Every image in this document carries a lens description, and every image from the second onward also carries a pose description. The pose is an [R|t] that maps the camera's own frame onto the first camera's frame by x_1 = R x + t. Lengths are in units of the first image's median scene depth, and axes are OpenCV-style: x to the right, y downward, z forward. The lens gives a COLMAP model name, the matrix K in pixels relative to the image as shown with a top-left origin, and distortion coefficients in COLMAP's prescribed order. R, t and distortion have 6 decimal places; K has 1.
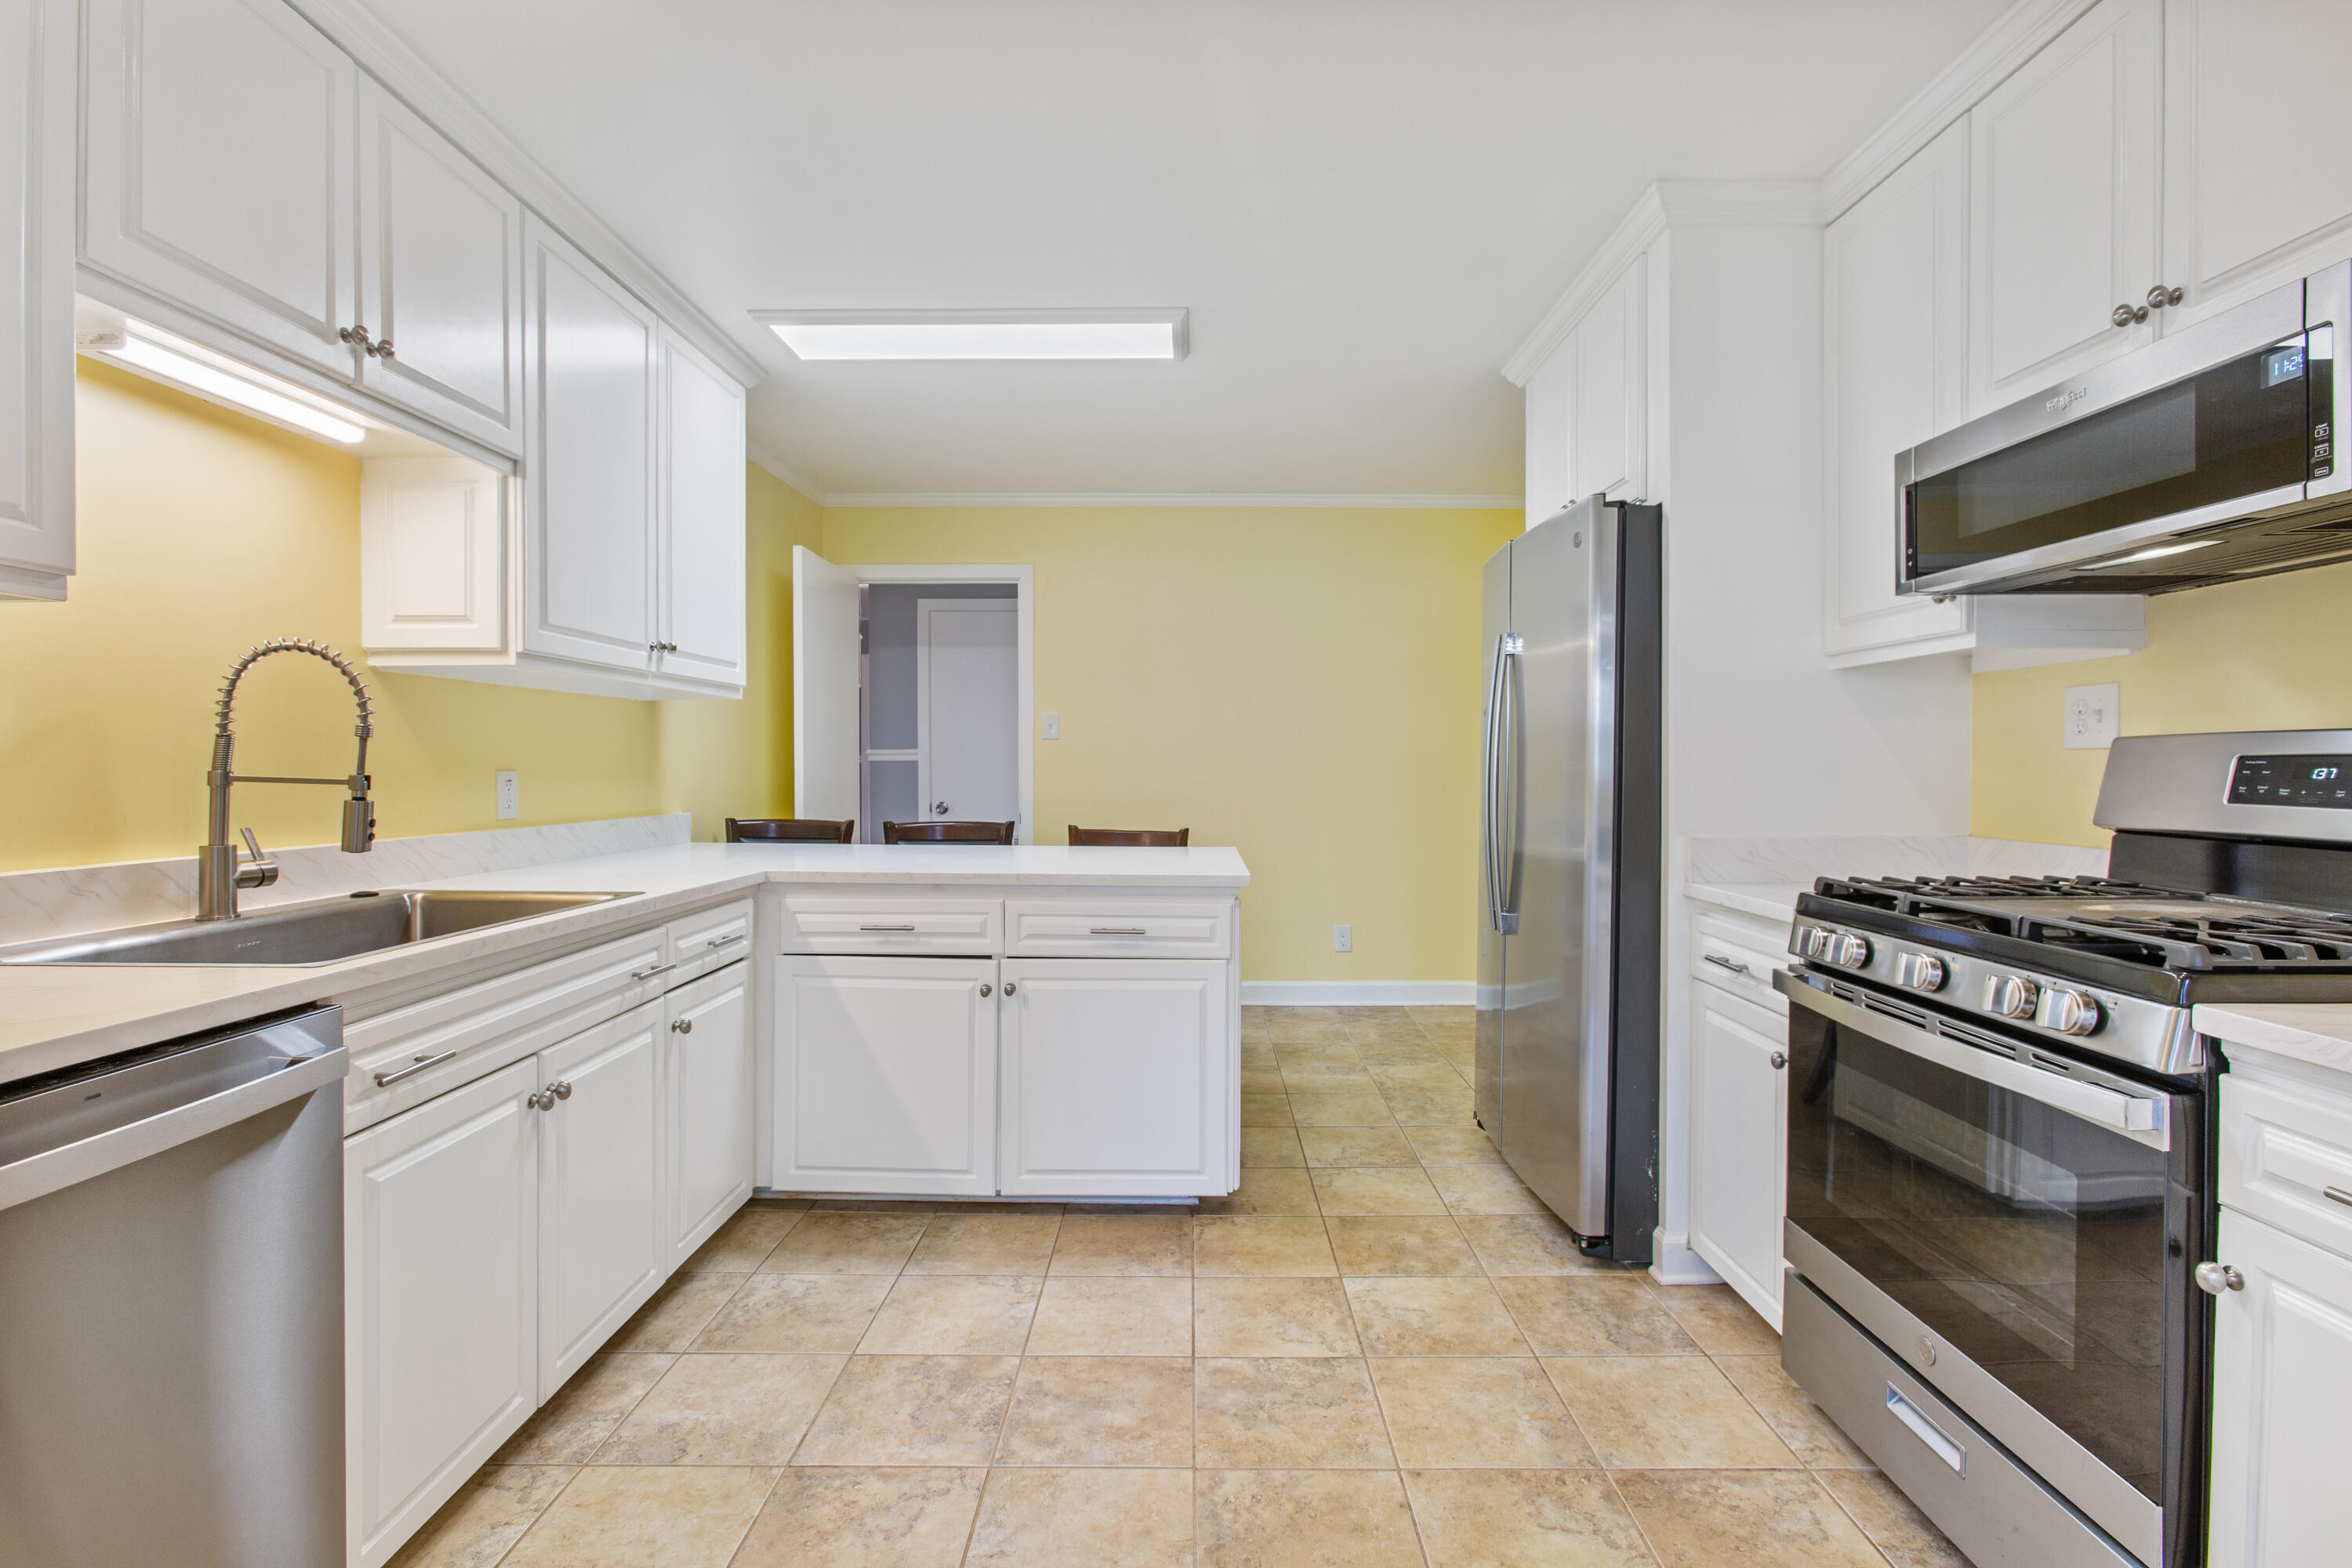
lens RADIAL K [[1042.7, 0, 1177.2], [0, 1042.7, 758.8], [0, 0, 1]] dist [-0.014622, 0.007849]
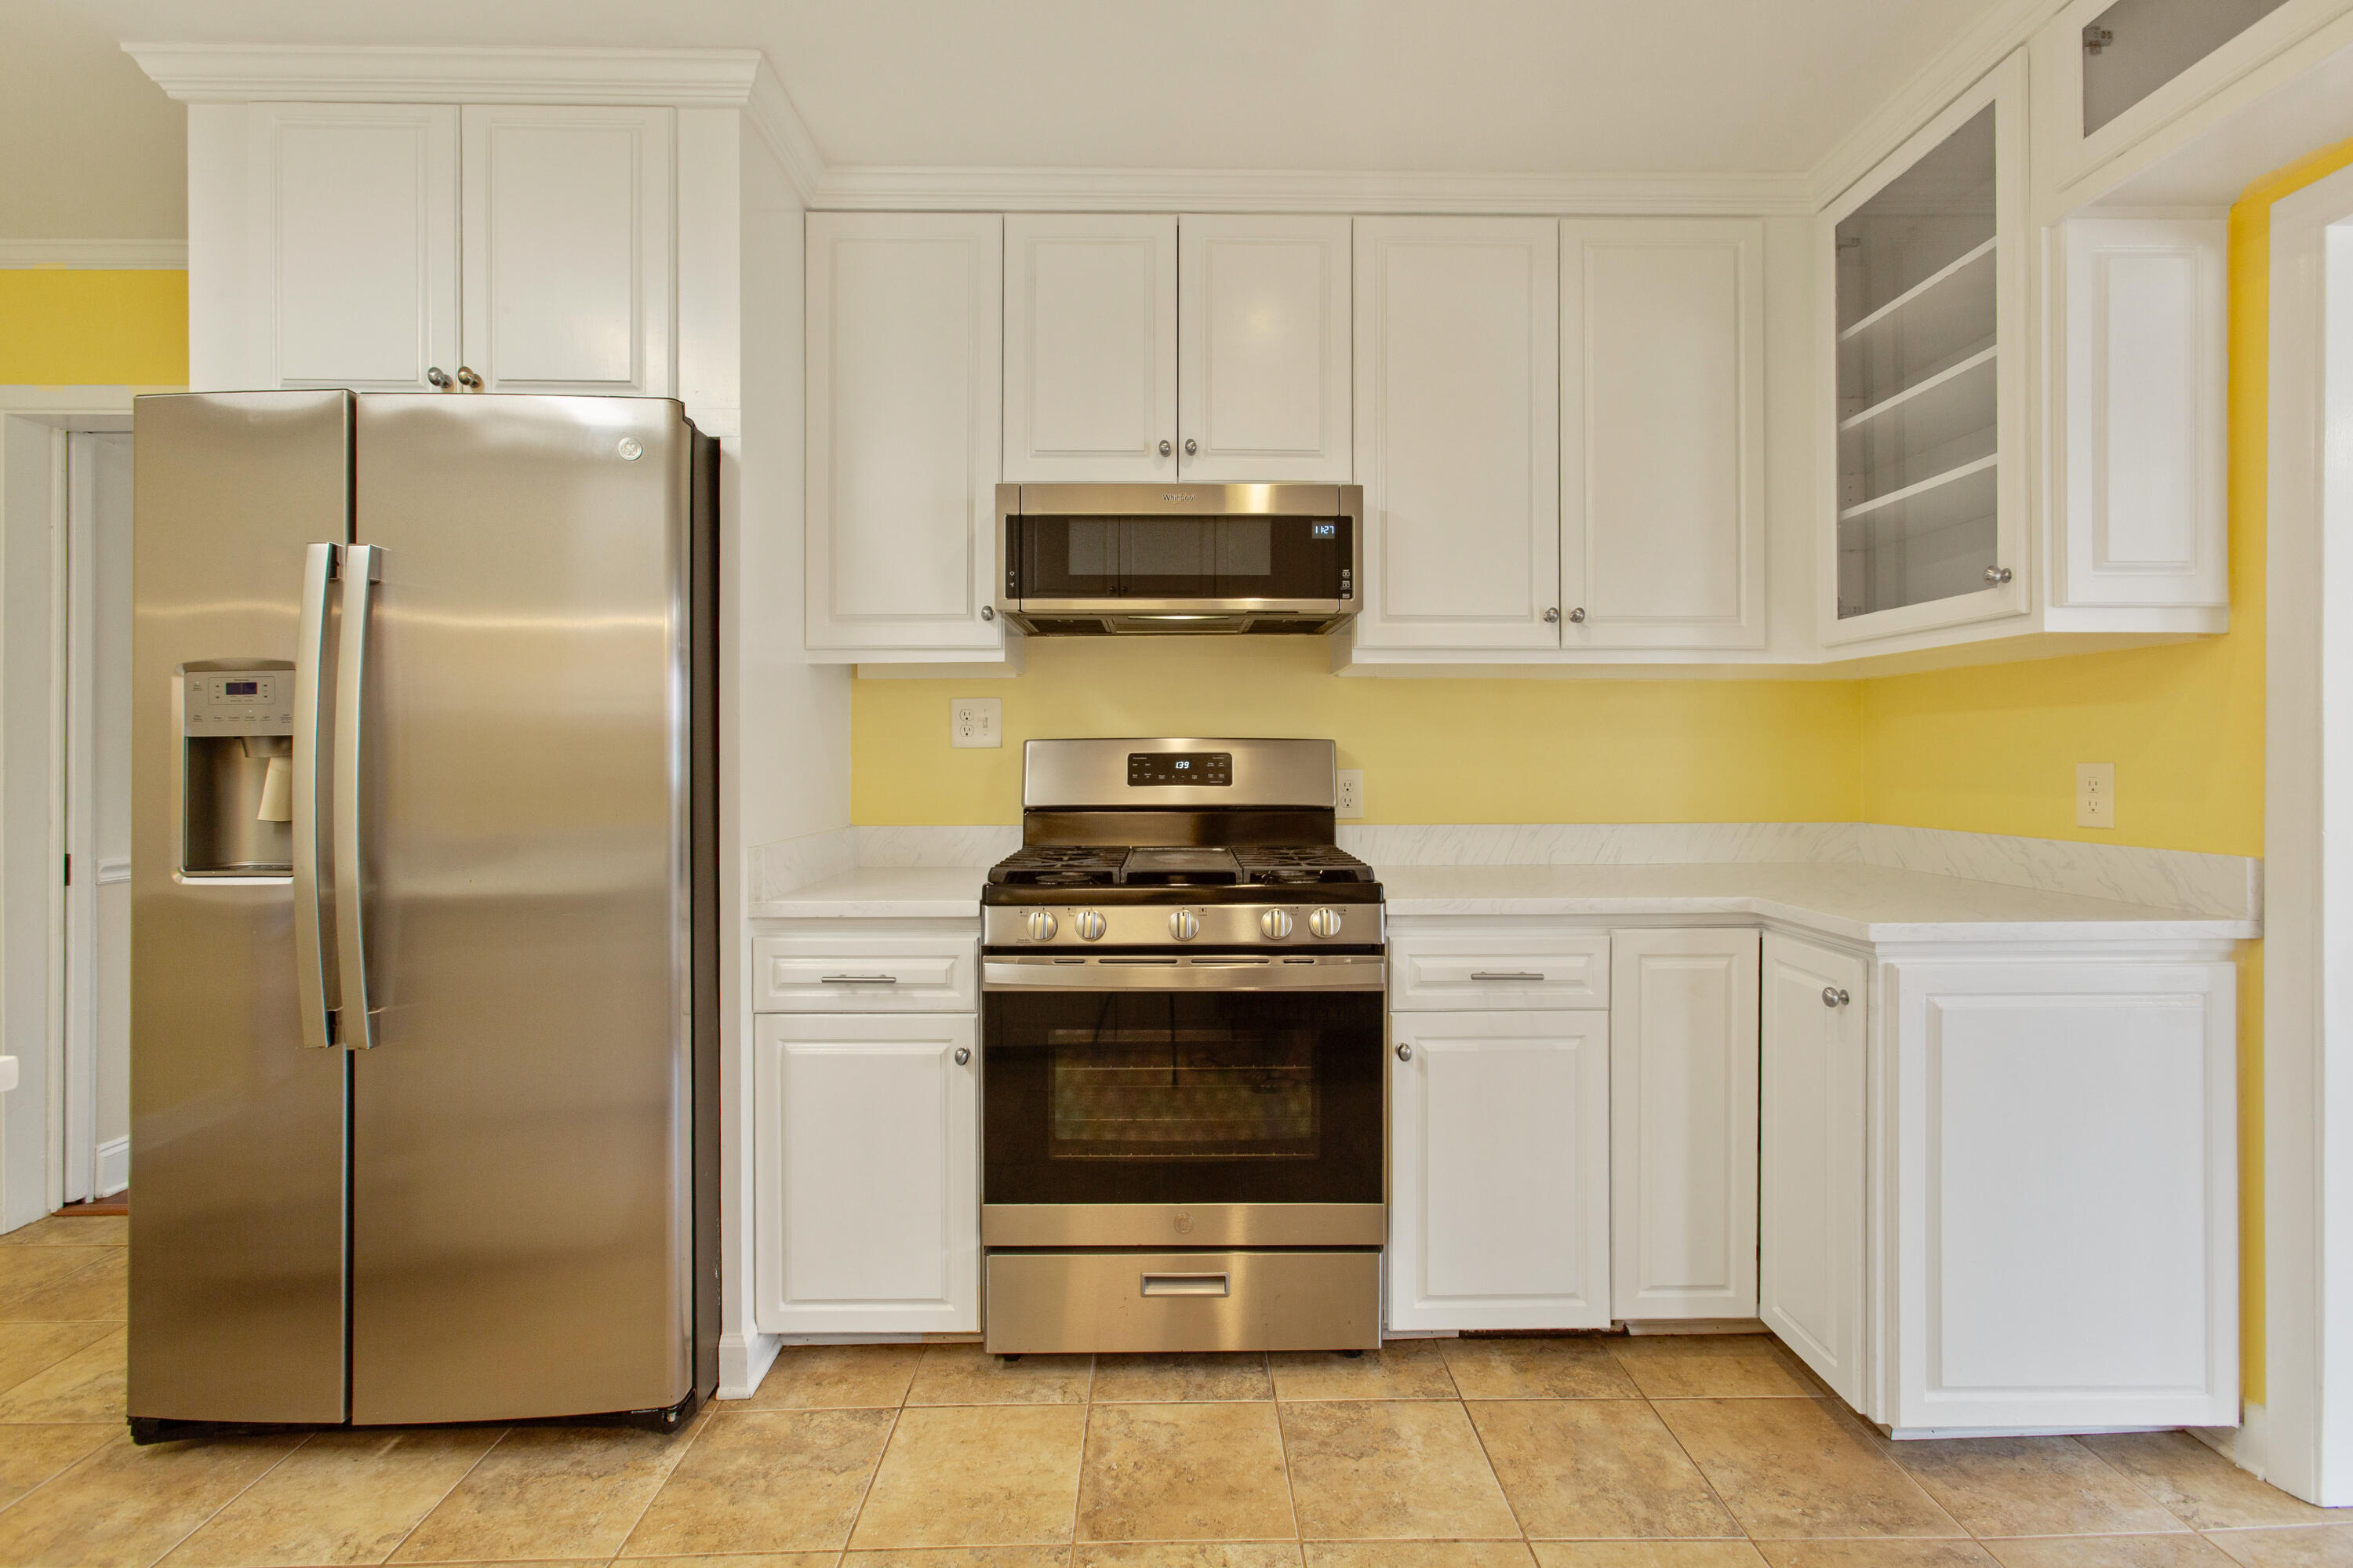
lens RADIAL K [[1043.2, 0, 1177.7], [0, 1043.2, 758.8], [0, 0, 1]] dist [-0.014622, 0.007849]
pose [[-0.021867, 0.003787, 0.999754, -0.443542], [0.000778, 0.999993, -0.003771, 0.008411], [-0.999761, 0.000695, -0.021870, 0.839957]]
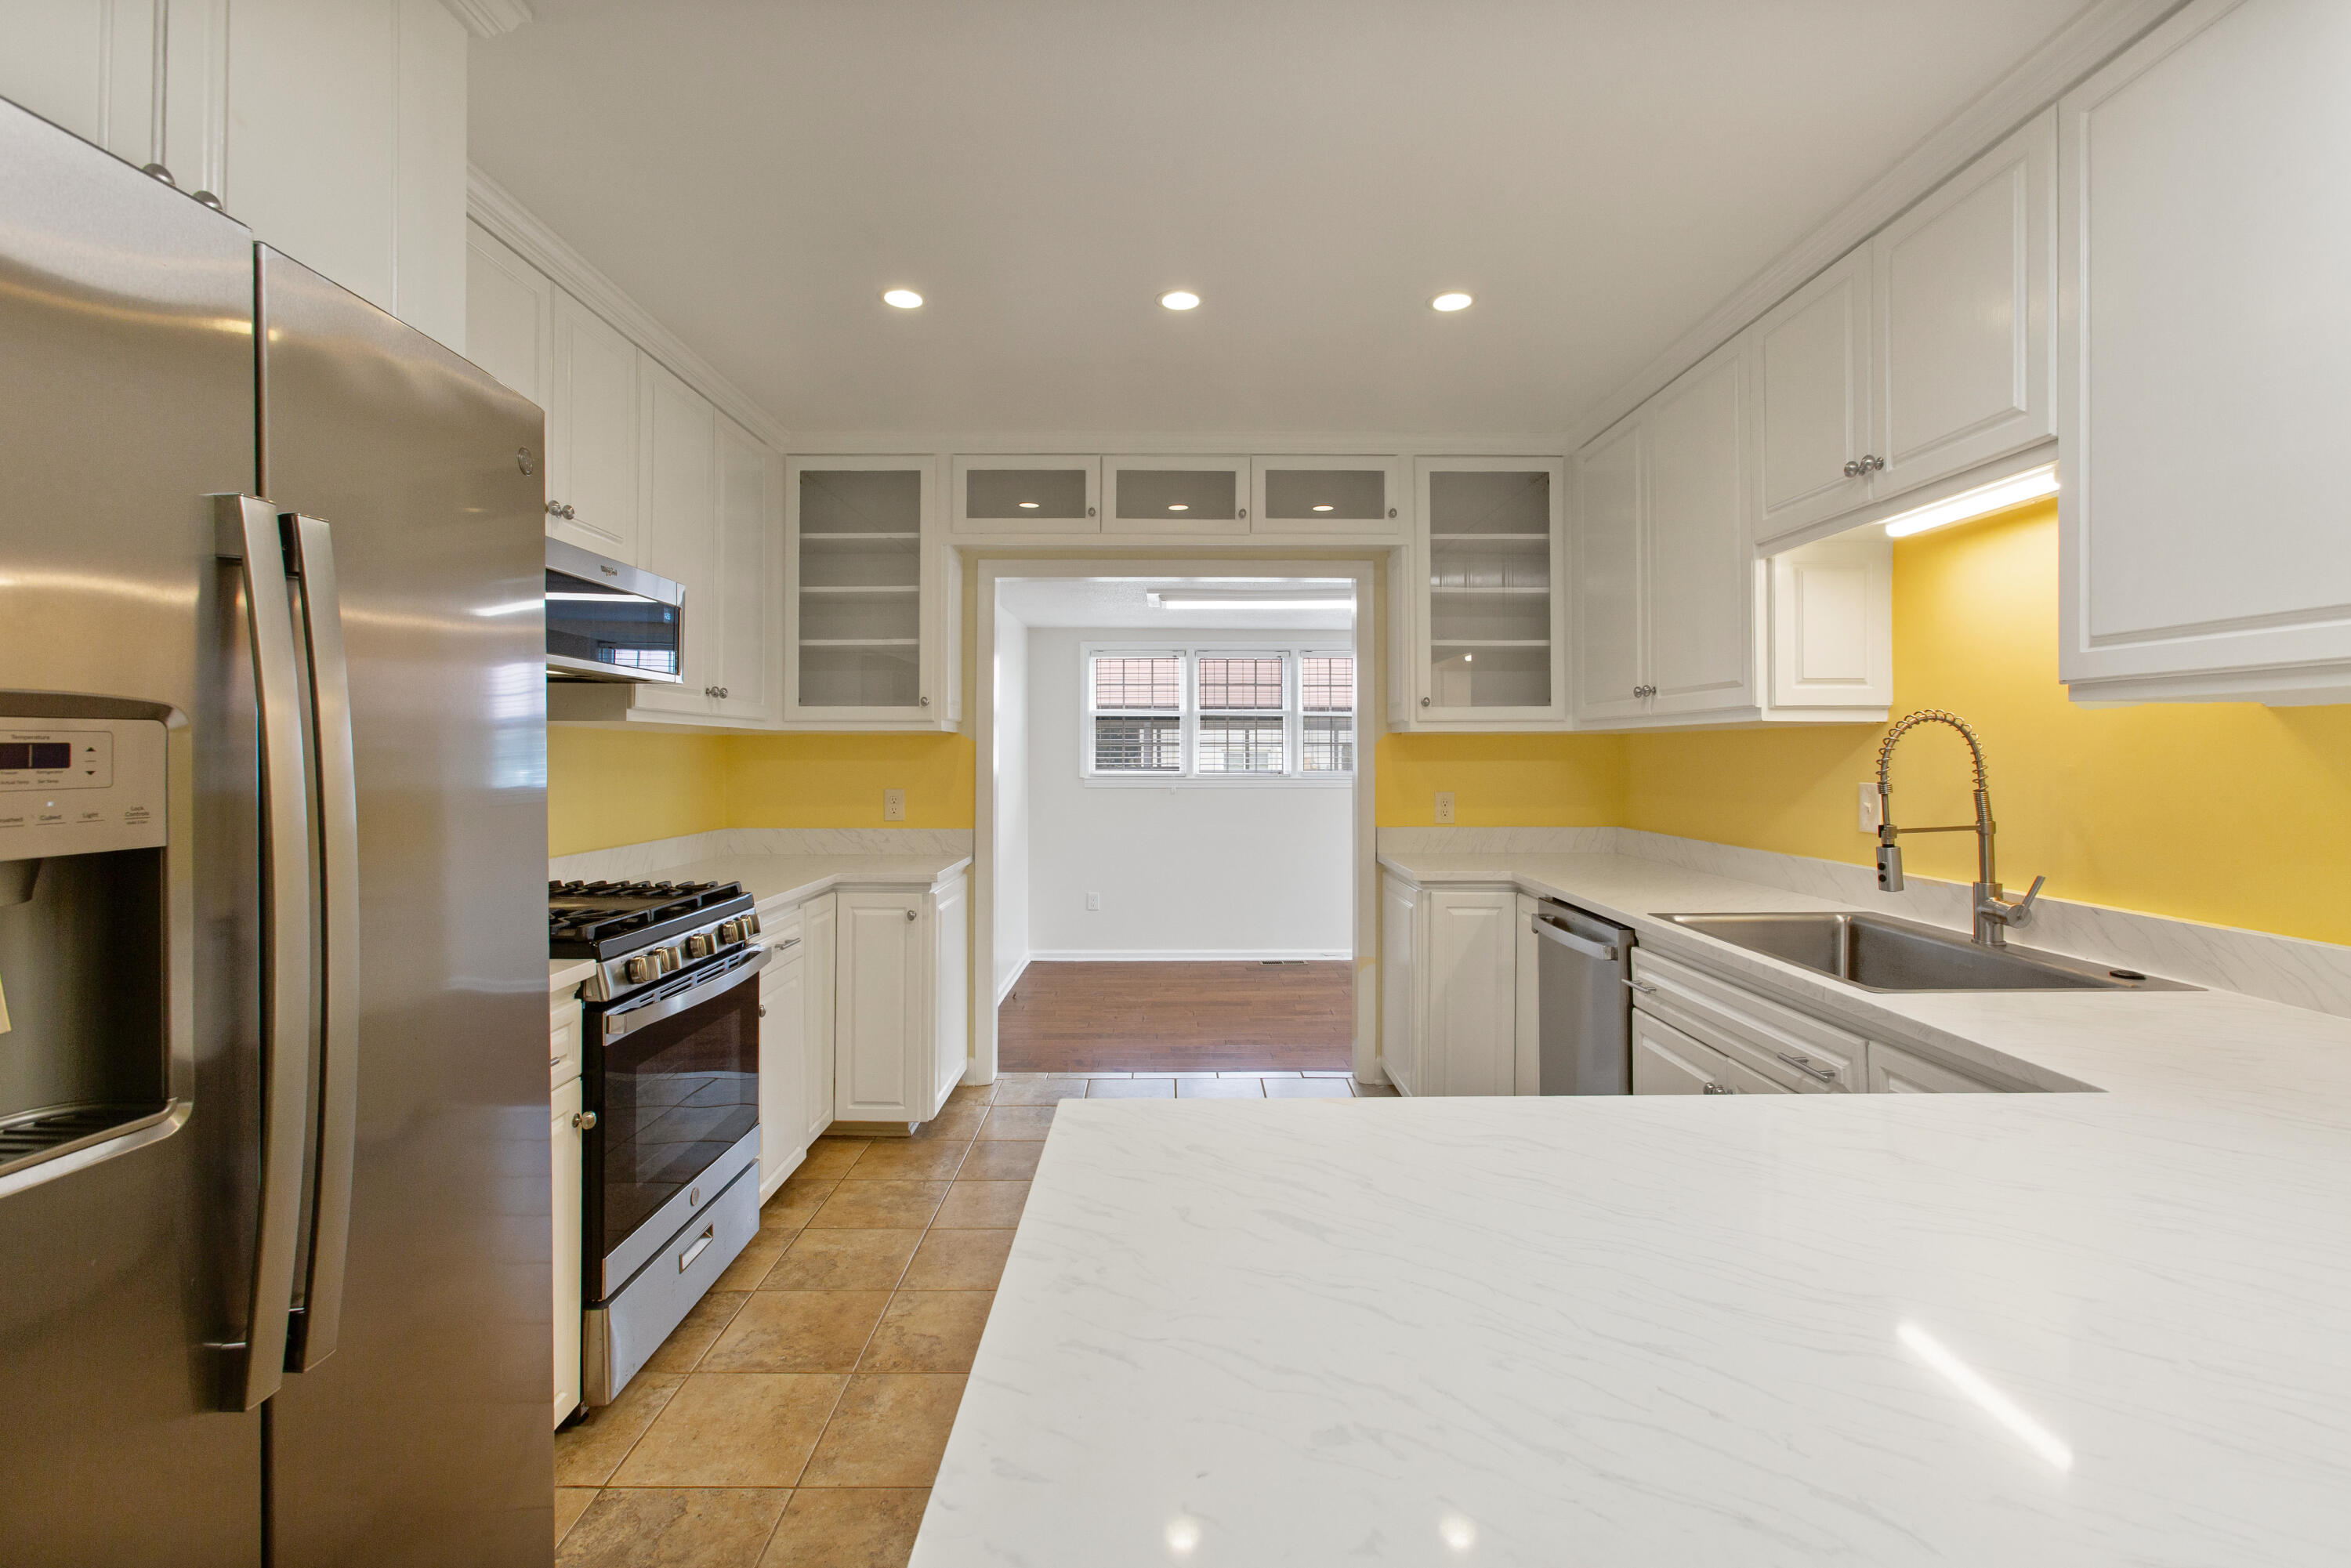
lens RADIAL K [[1064.1, 0, 1178.0], [0, 1064.1, 754.6], [0, 0, 1]] dist [0.000084, 0.000021]
pose [[-0.999847, -0.000910, -0.017462, 0.036179], [-0.000873, 0.999997, -0.002147, -0.057724], [0.017464, -0.002132, -0.999845, 2.081549]]
